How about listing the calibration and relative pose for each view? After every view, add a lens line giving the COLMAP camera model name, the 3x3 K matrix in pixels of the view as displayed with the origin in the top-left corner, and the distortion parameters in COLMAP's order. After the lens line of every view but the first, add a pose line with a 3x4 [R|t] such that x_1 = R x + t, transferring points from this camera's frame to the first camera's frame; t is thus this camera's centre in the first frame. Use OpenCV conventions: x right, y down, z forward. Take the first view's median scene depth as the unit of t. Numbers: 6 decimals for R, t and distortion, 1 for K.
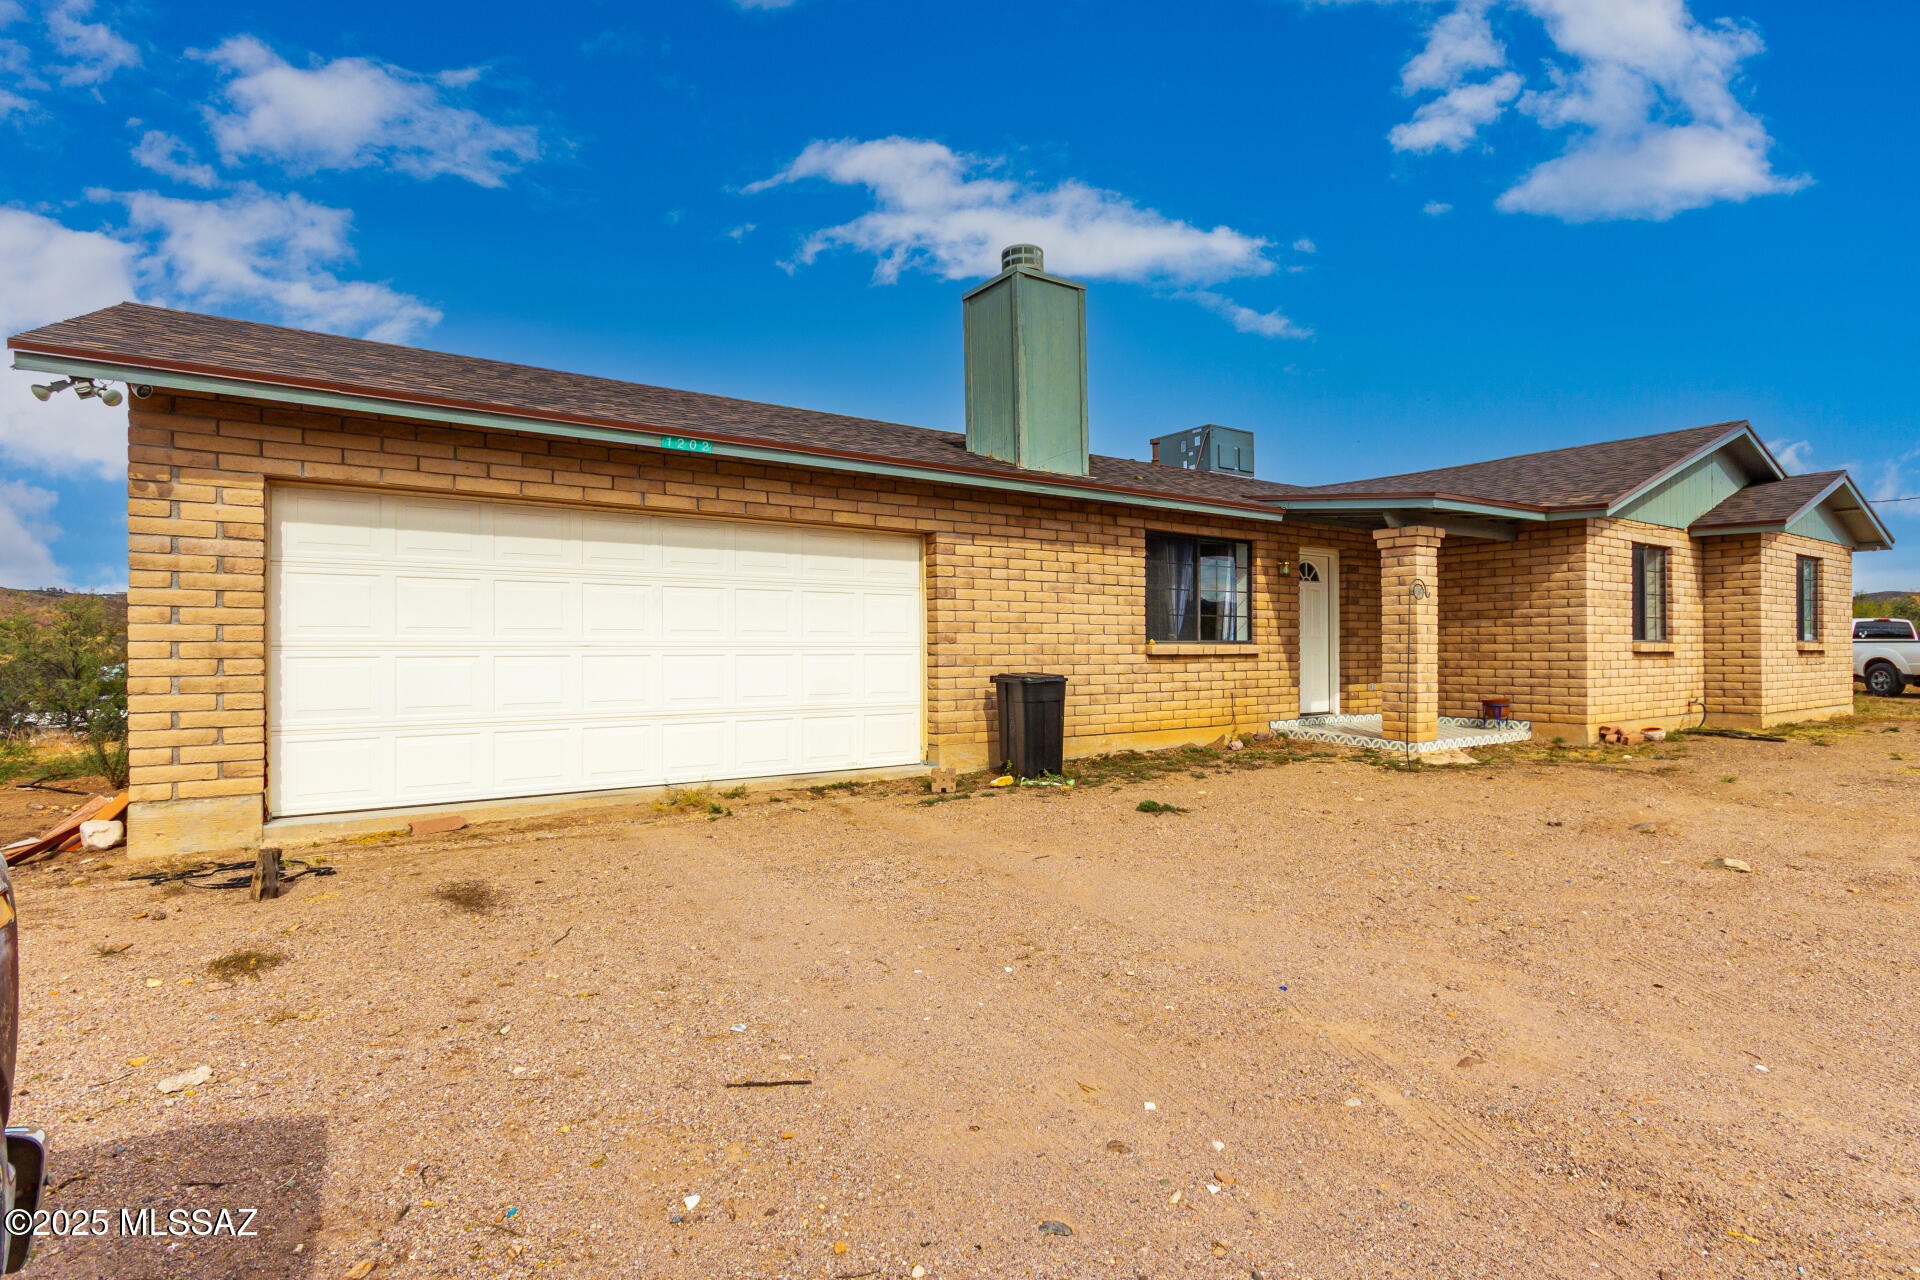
lens RADIAL K [[894.5, 0, 949.0], [0, 894.5, 641.7], [0, 0, 1]] dist [-0.012544, 0.000073]
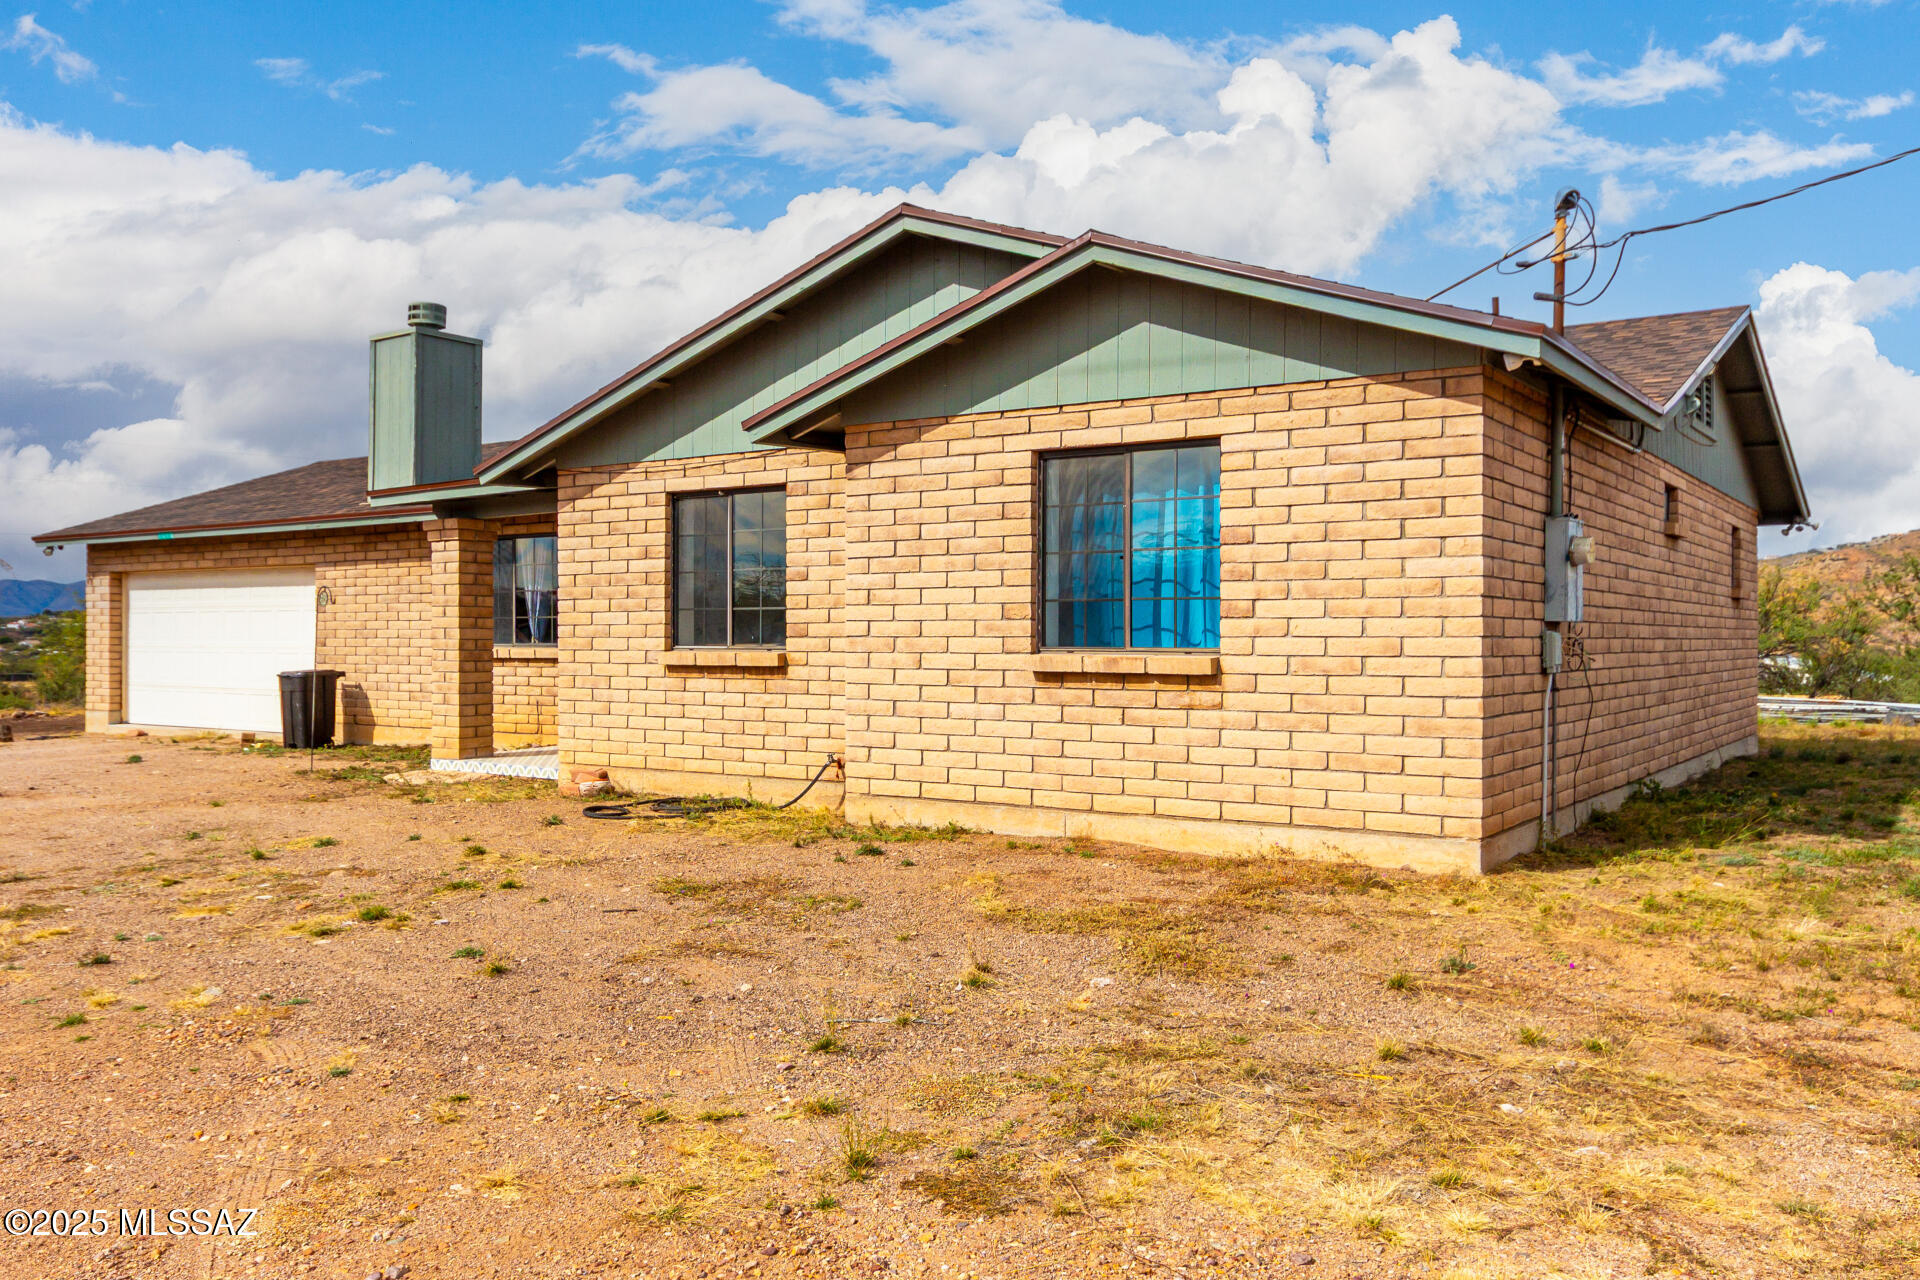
lens RADIAL K [[1524.4, 0, 973.2], [0, 1524.4, 638.5], [0, 0, 1]] dist [-0.001089, 0.004479]
pose [[0.386662, 0.000478, -0.922221, 2.277210], [0.004435, 0.999987, 0.002378, -0.009932], [0.922211, -0.005010, 0.386655, 0.939753]]
